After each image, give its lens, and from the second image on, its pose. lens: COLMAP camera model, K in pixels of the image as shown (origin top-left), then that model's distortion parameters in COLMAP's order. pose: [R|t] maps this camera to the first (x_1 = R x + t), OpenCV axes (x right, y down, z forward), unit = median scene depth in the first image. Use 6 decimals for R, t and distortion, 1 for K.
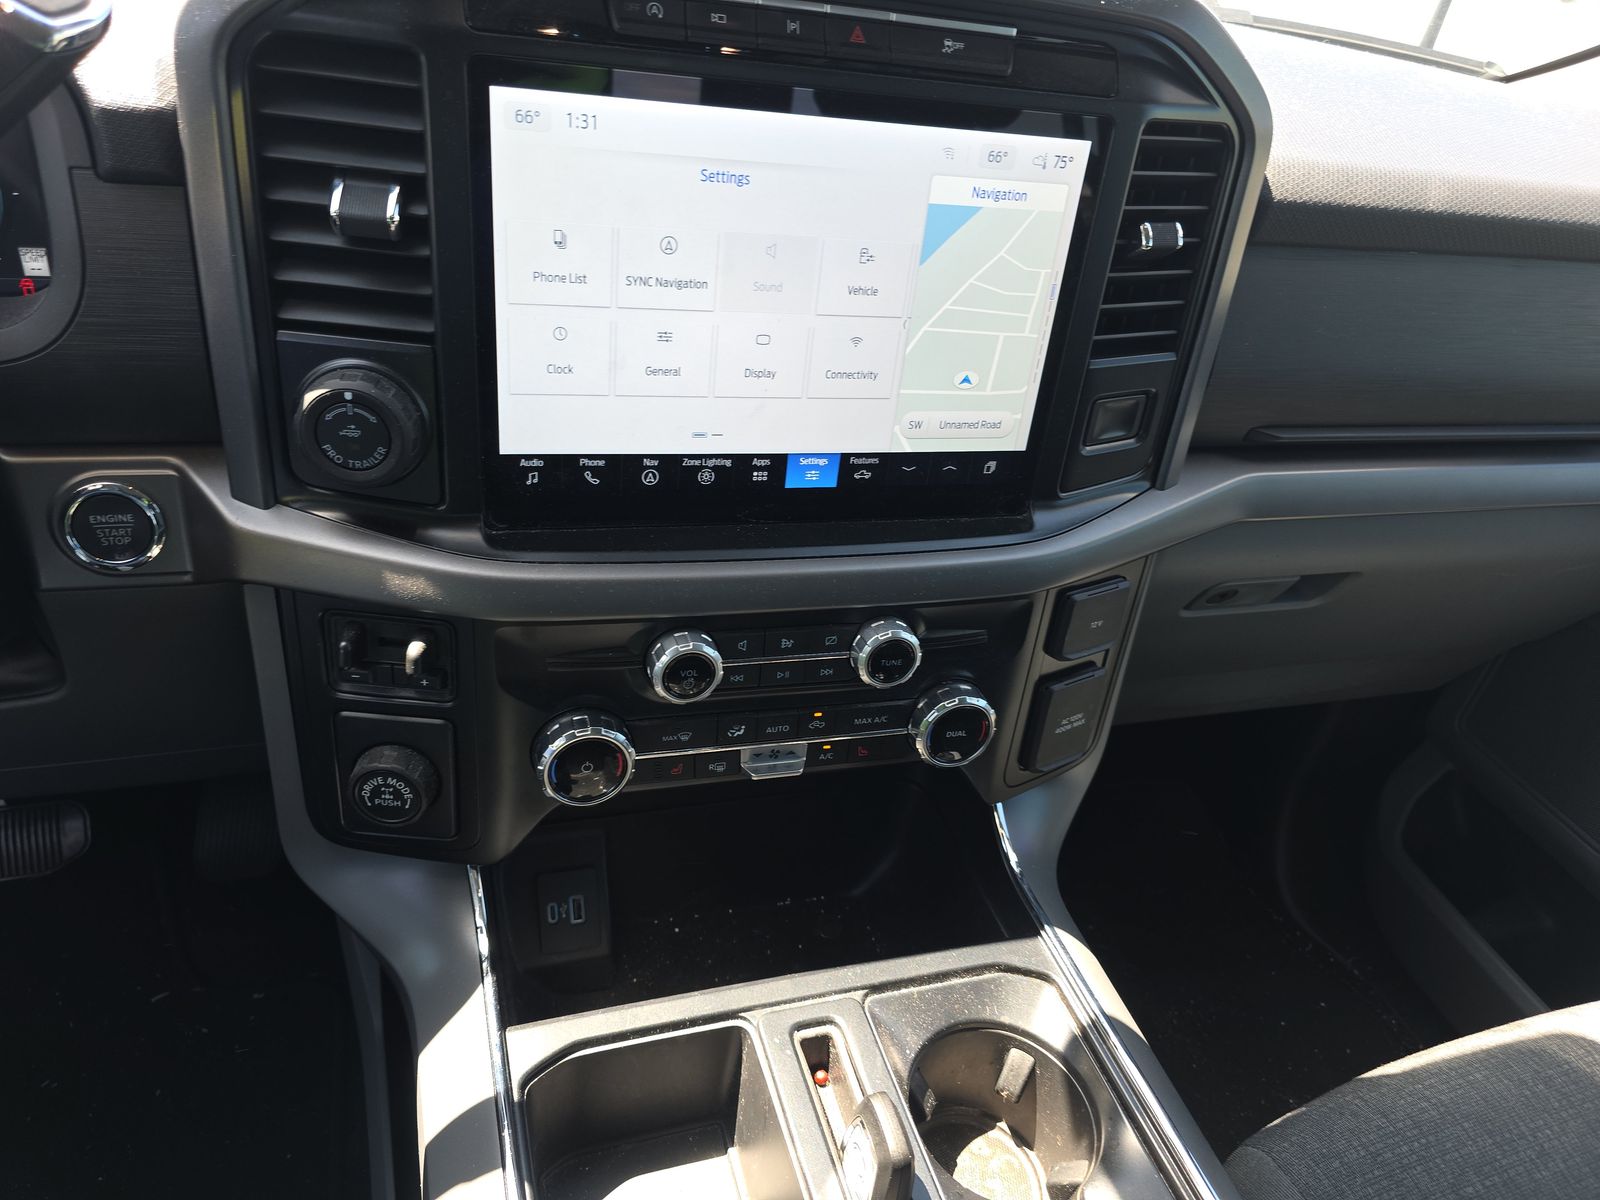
lens RADIAL K [[1104.3, 0, 831.4], [0, 1104.3, 637.4], [0, 0, 1]] dist [0.059145, -0.058520]
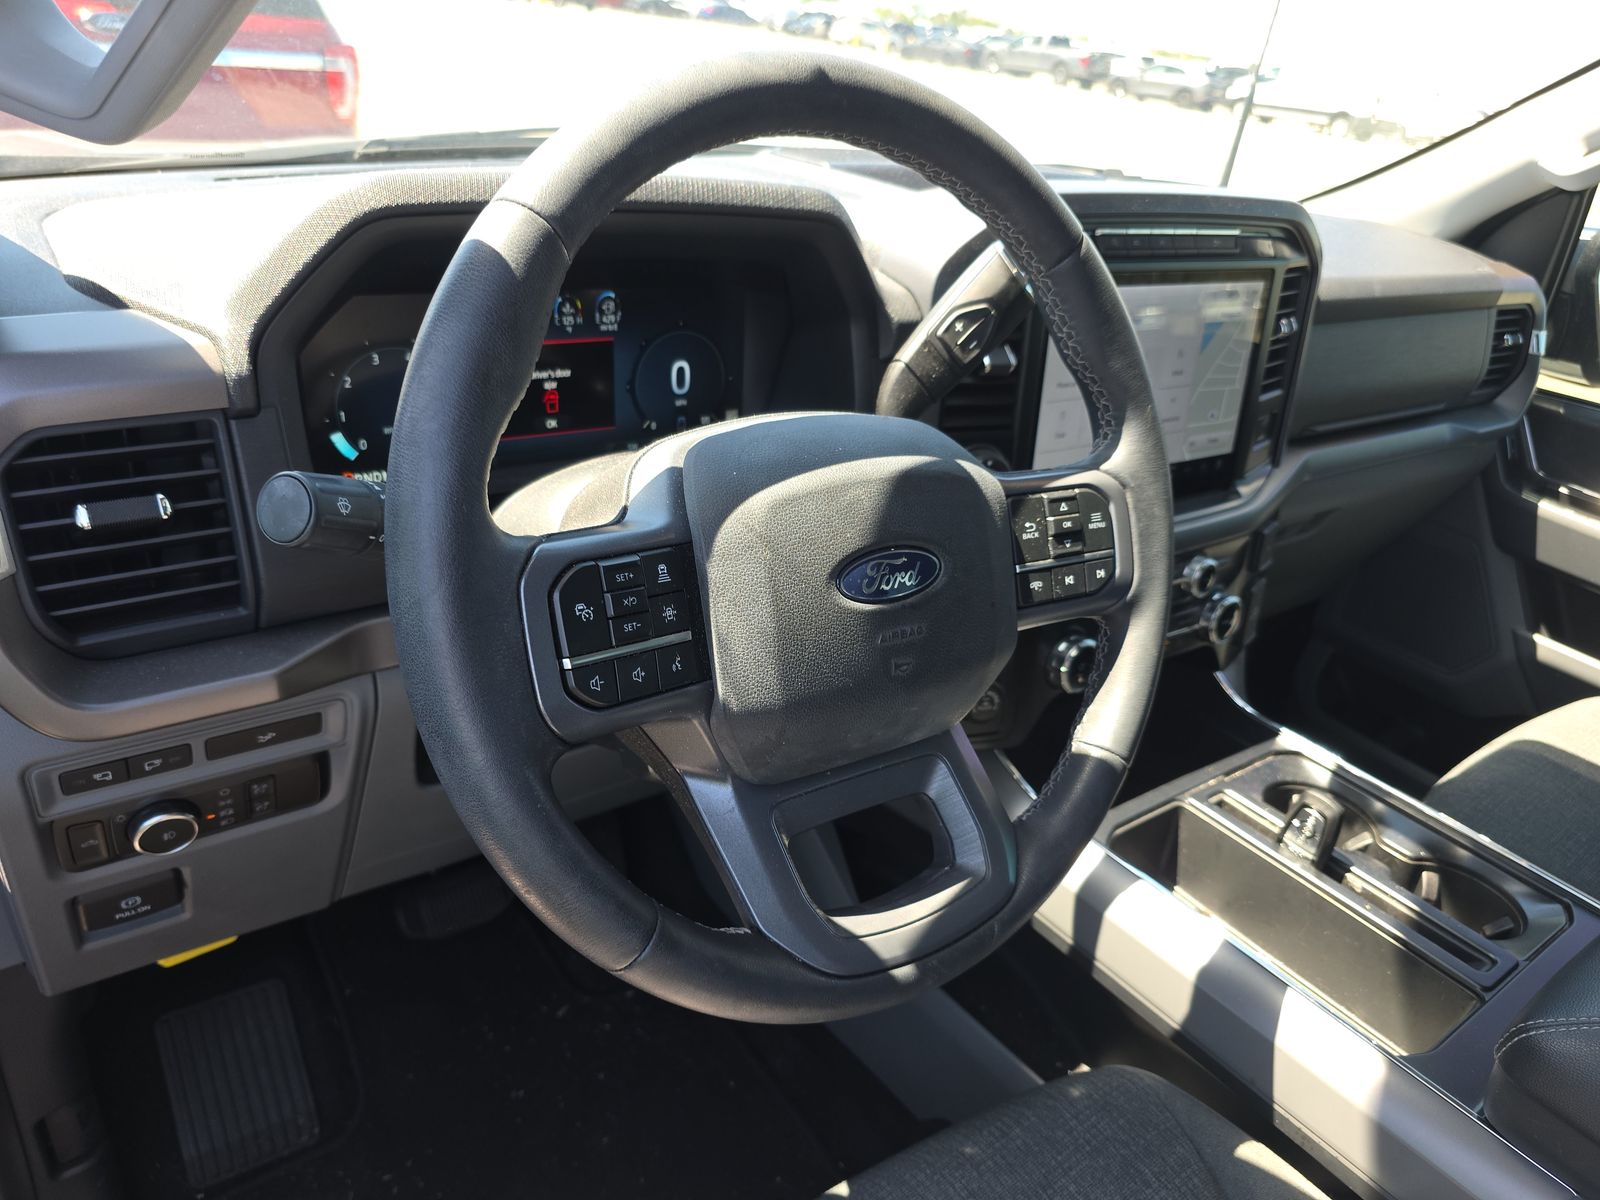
lens RADIAL K [[1104.3, 0, 777.7], [0, 1104.3, 647.8], [0, 0, 1]] dist [0.059145, -0.058520]
pose [[0.945697, -0.184339, 0.267724, -1.033727], [0.205195, 0.977345, -0.051878, 0.077893], [-0.252096, 0.103996, 0.962098, -0.480299]]
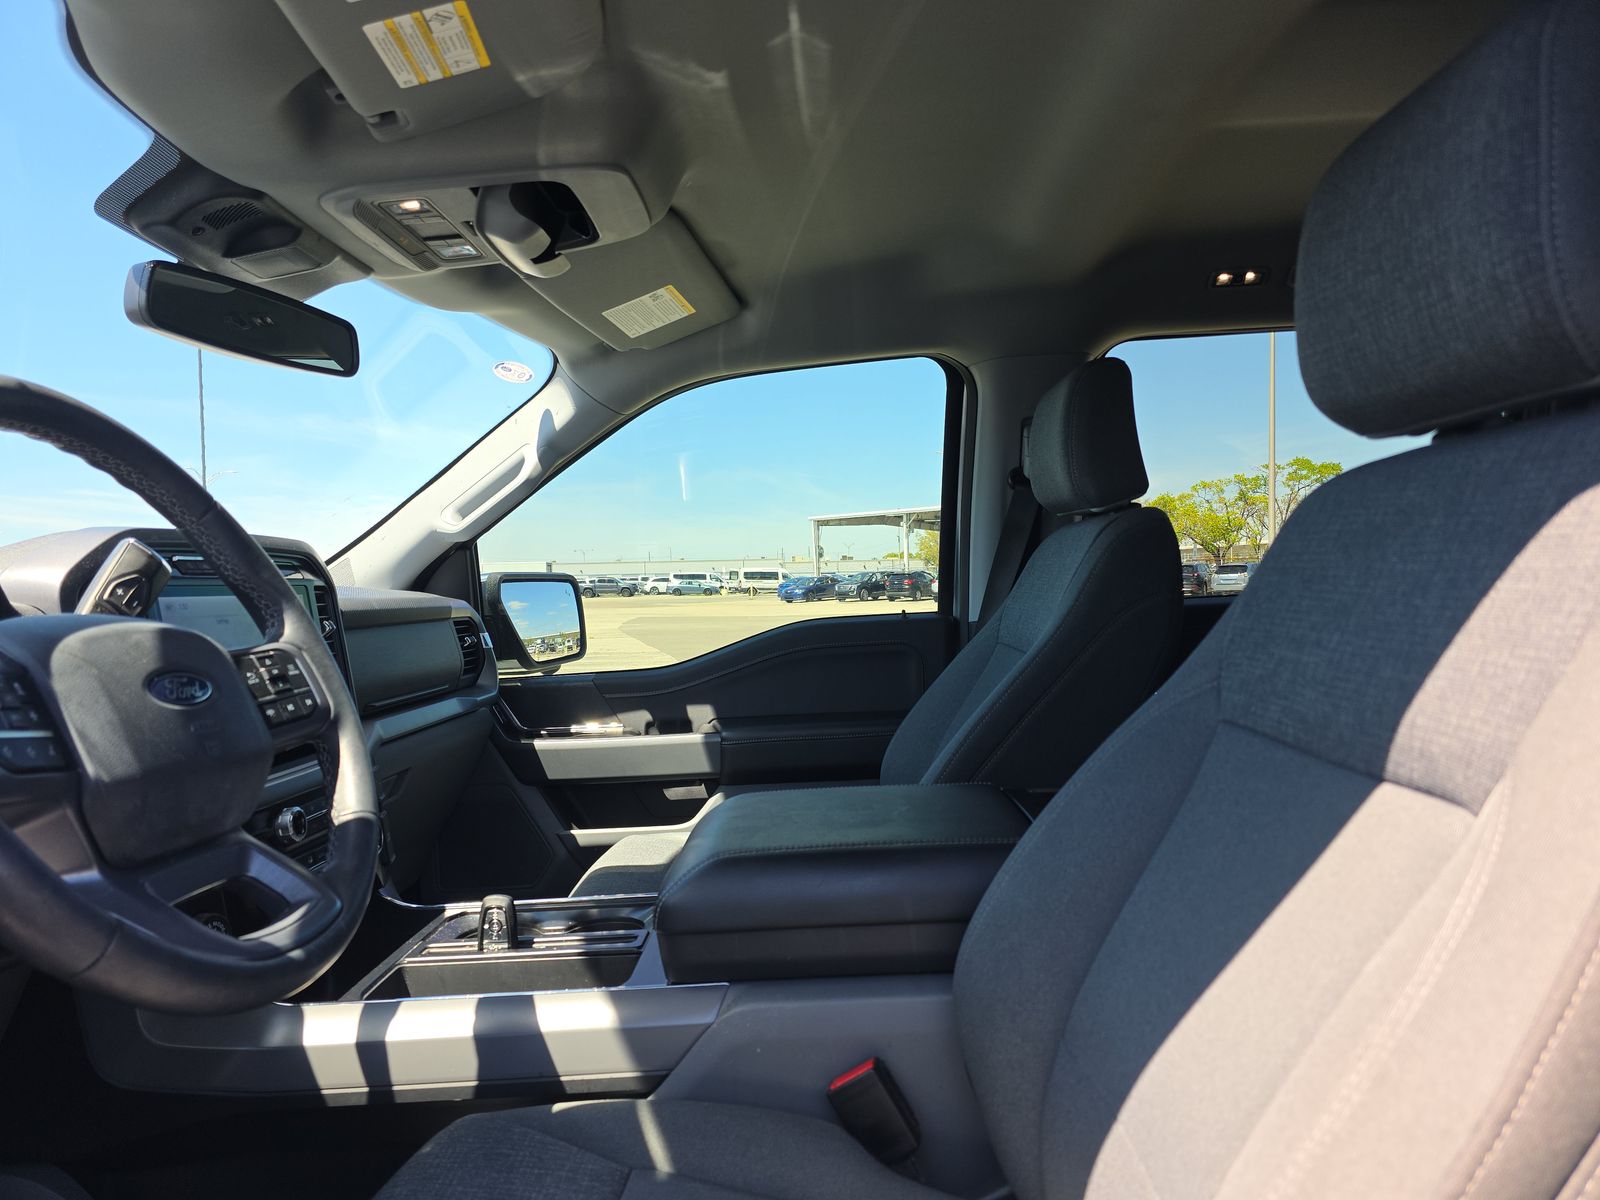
lens RADIAL K [[1104.3, 0, 791.0], [0, 1104.3, 611.8], [0, 0, 1]] dist [0.059145, -0.058520]
pose [[0.334199, -0.177110, 0.925712, -1.616504], [0.615753, 0.784626, -0.072182, 0.437642], [-0.713554, 0.594133, 0.371277, -0.657006]]
